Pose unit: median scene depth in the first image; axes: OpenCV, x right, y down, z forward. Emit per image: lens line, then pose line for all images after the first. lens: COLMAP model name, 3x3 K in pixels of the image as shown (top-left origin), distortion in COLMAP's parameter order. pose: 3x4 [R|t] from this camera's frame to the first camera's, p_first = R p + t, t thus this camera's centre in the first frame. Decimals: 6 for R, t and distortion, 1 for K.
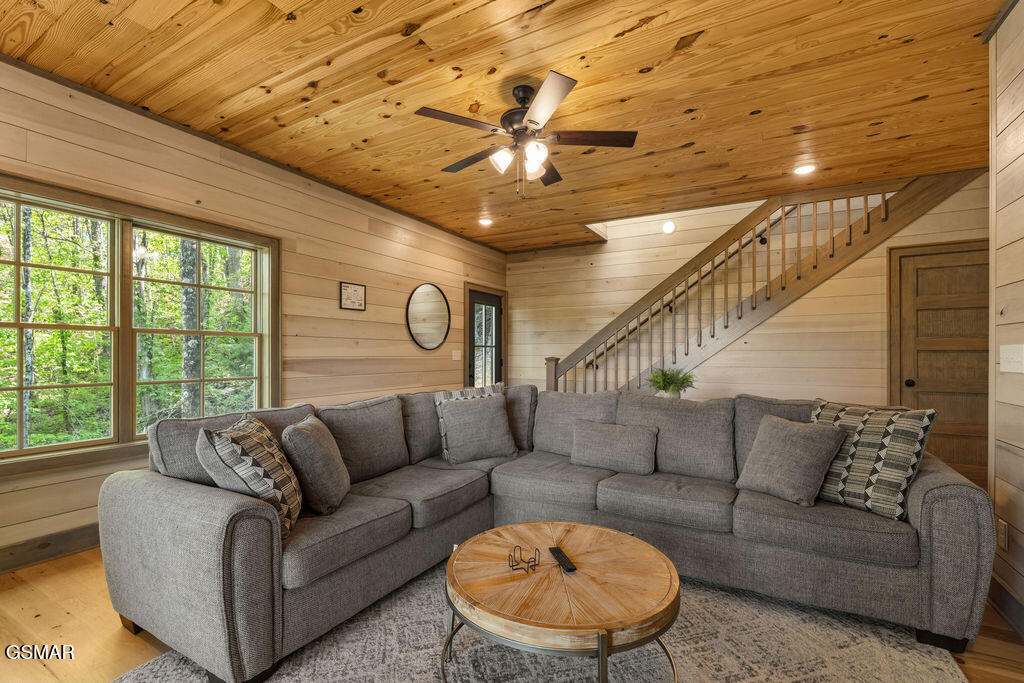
lens RADIAL K [[451.7, 0, 507.0], [0, 451.7, 350.5], [0, 0, 1]] dist [0.000542, 0.000125]
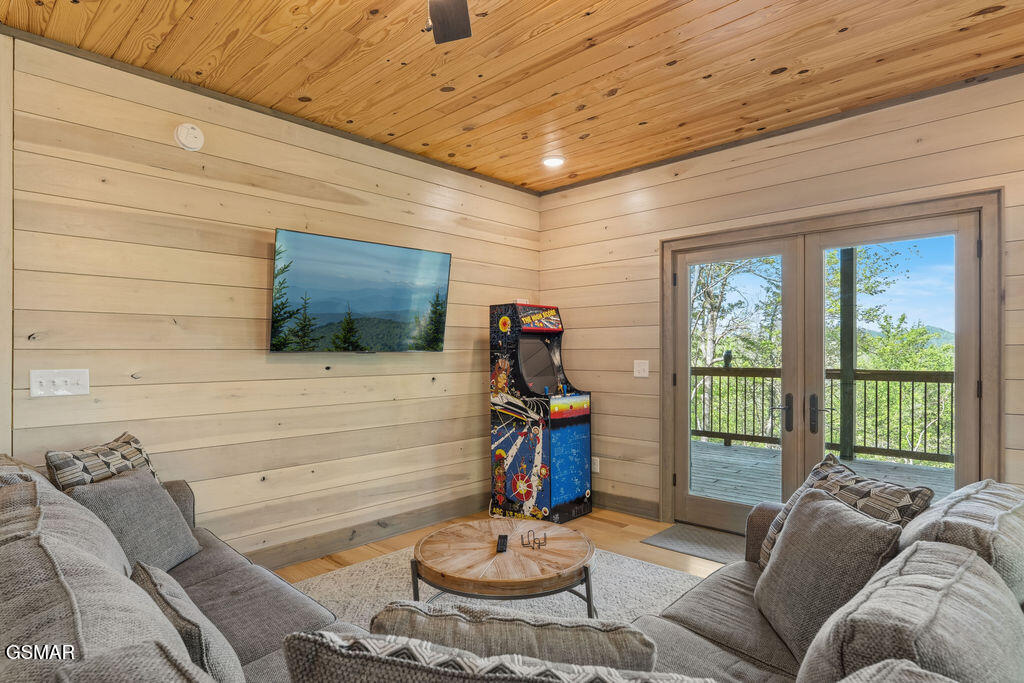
lens RADIAL K [[560.3, 0, 512.6], [0, 560.3, 353.3], [0, 0, 1]] dist [-0.002608, 0.000117]
pose [[-0.970468, 0.001496, 0.241223, -0.134811], [0.000170, 0.999985, -0.005515, -0.025769], [-0.241228, -0.005311, -0.970454, 1.207319]]
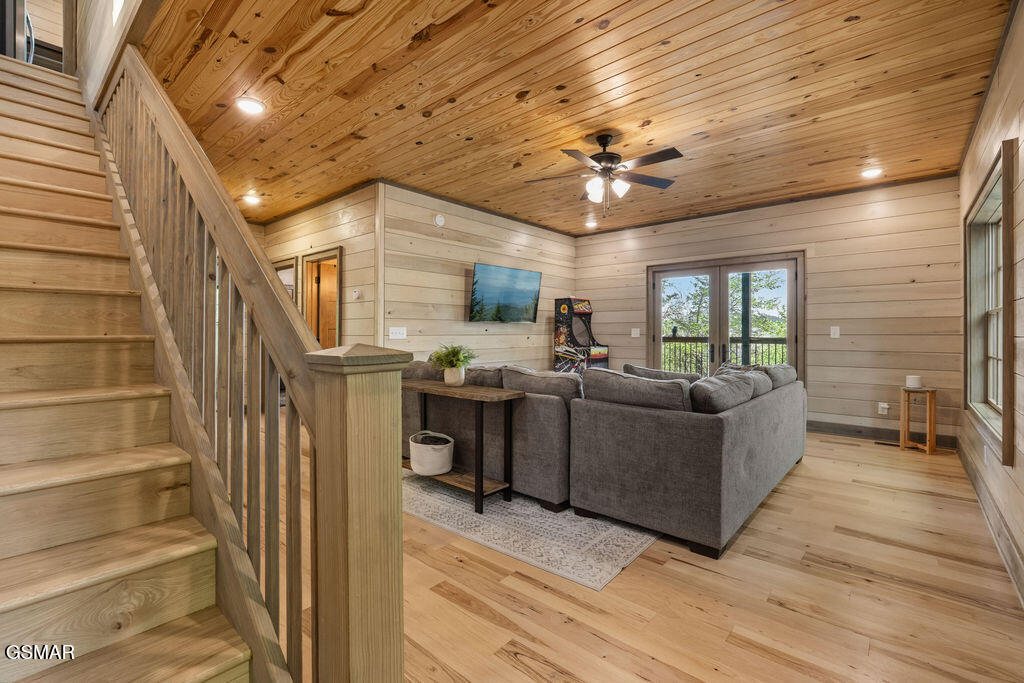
lens RADIAL K [[459.6, 0, 509.4], [0, 459.6, 329.7], [0, 0, 1]] dist [-0.002479, 0.000264]
pose [[-0.980405, -0.000366, 0.196993, 0.036070], [-0.003257, 0.999892, -0.014349, 0.019816], [-0.196967, -0.014709, -0.980300, 1.963239]]
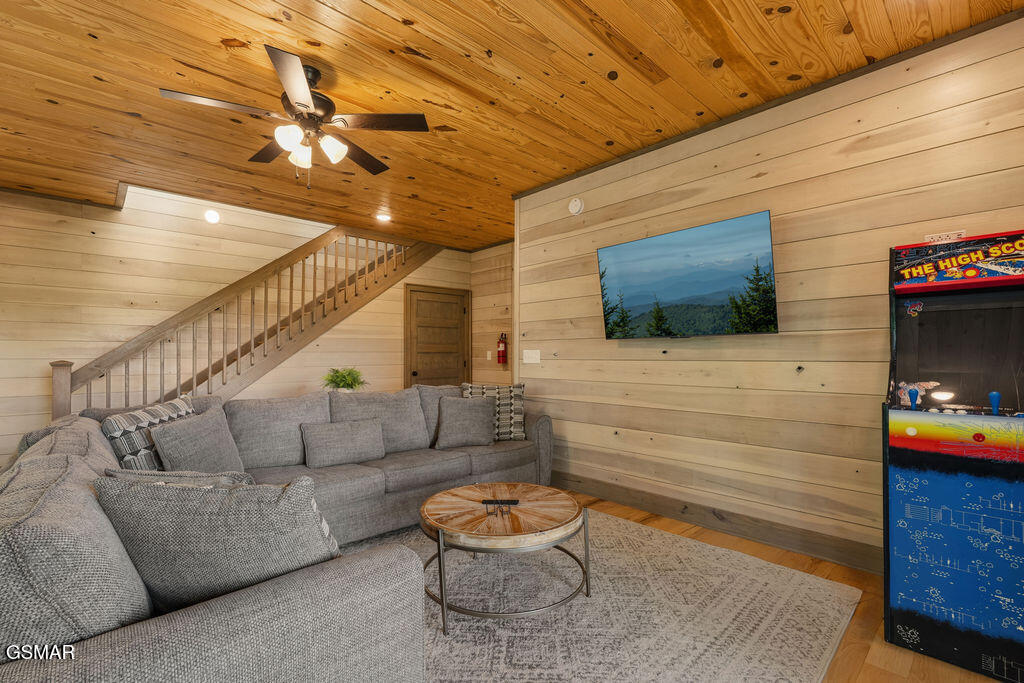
lens RADIAL K [[459.0, 0, 507.5], [0, 459.0, 349.6], [0, 0, 1]] dist [-0.000861, 0.000040]
pose [[0.305902, 0.007119, 0.952036, -0.595769], [-0.003538, 0.999974, -0.006340, -0.001088], [-0.952057, -0.001429, 0.305919, 0.264213]]
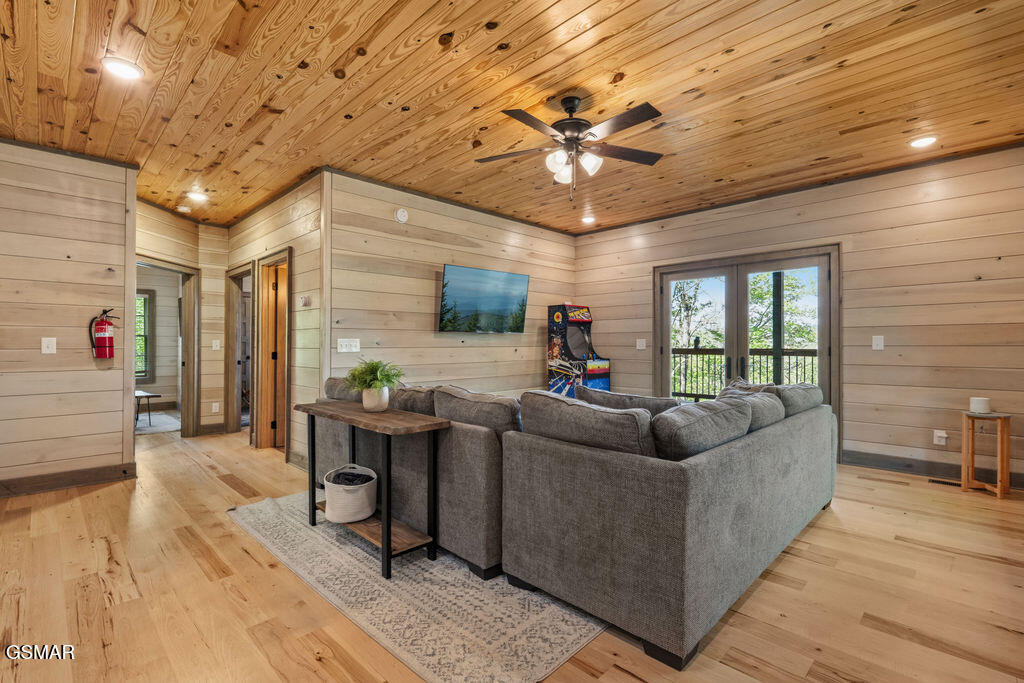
lens RADIAL K [[470.8, 0, 512.0], [0, 470.8, 341.5], [0, 0, 1]] dist [-0.001324, -0.000749]
pose [[-0.966503, 0.002580, 0.256641, -0.095828], [-0.000879, 0.999910, -0.013364, 0.017141], [-0.256653, -0.013142, -0.966414, 1.736940]]
